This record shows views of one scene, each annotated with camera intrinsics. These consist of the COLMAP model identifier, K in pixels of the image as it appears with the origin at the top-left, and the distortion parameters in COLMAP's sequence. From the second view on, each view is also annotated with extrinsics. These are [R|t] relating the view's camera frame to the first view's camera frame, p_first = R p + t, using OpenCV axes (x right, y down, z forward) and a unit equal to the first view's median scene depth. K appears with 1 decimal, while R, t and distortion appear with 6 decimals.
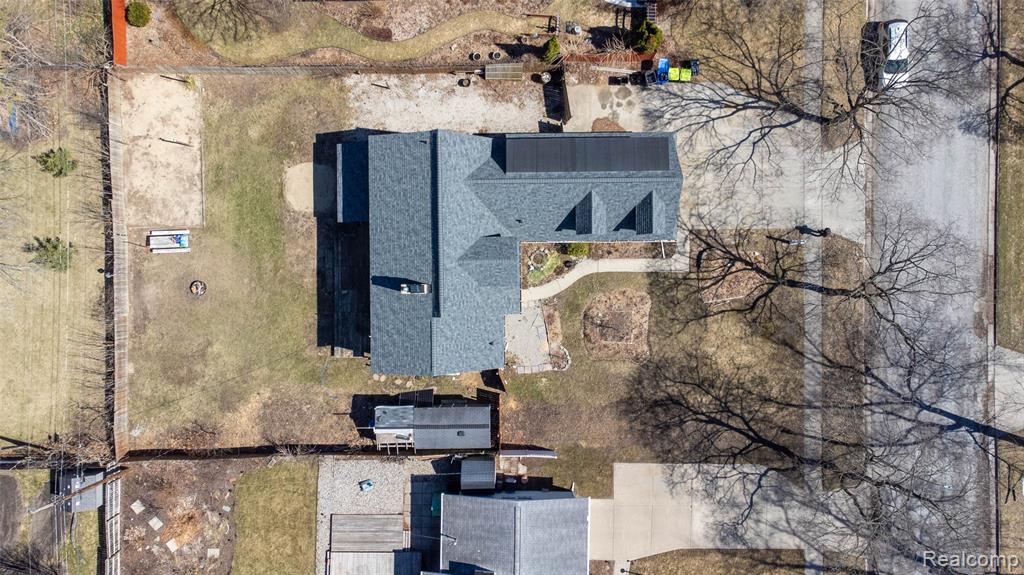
lens RADIAL K [[764.0, 0, 508.6], [0, 764.0, 308.0], [0, 0, 1]] dist [0.008989, 0.076440]
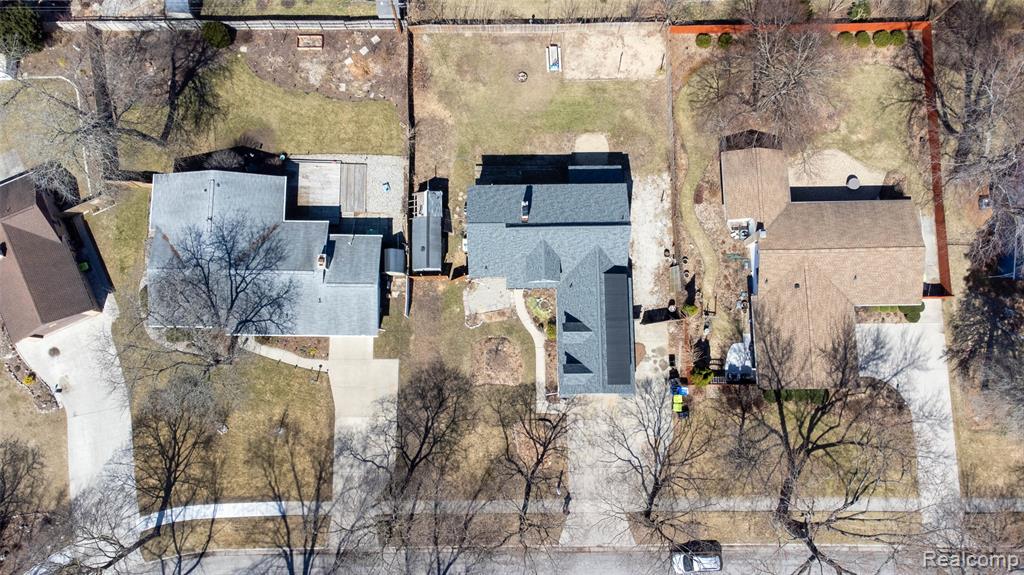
lens RADIAL K [[818.7, 0, 471.7], [0, 818.7, 290.3], [0, 0, 1]] dist [0.042395, 0.001767]
pose [[-0.005152, 0.987709, -0.156218, 0.249256], [-0.999967, -0.004105, 0.007029, 0.059319], [0.006301, 0.156249, 0.987698, -0.501320]]
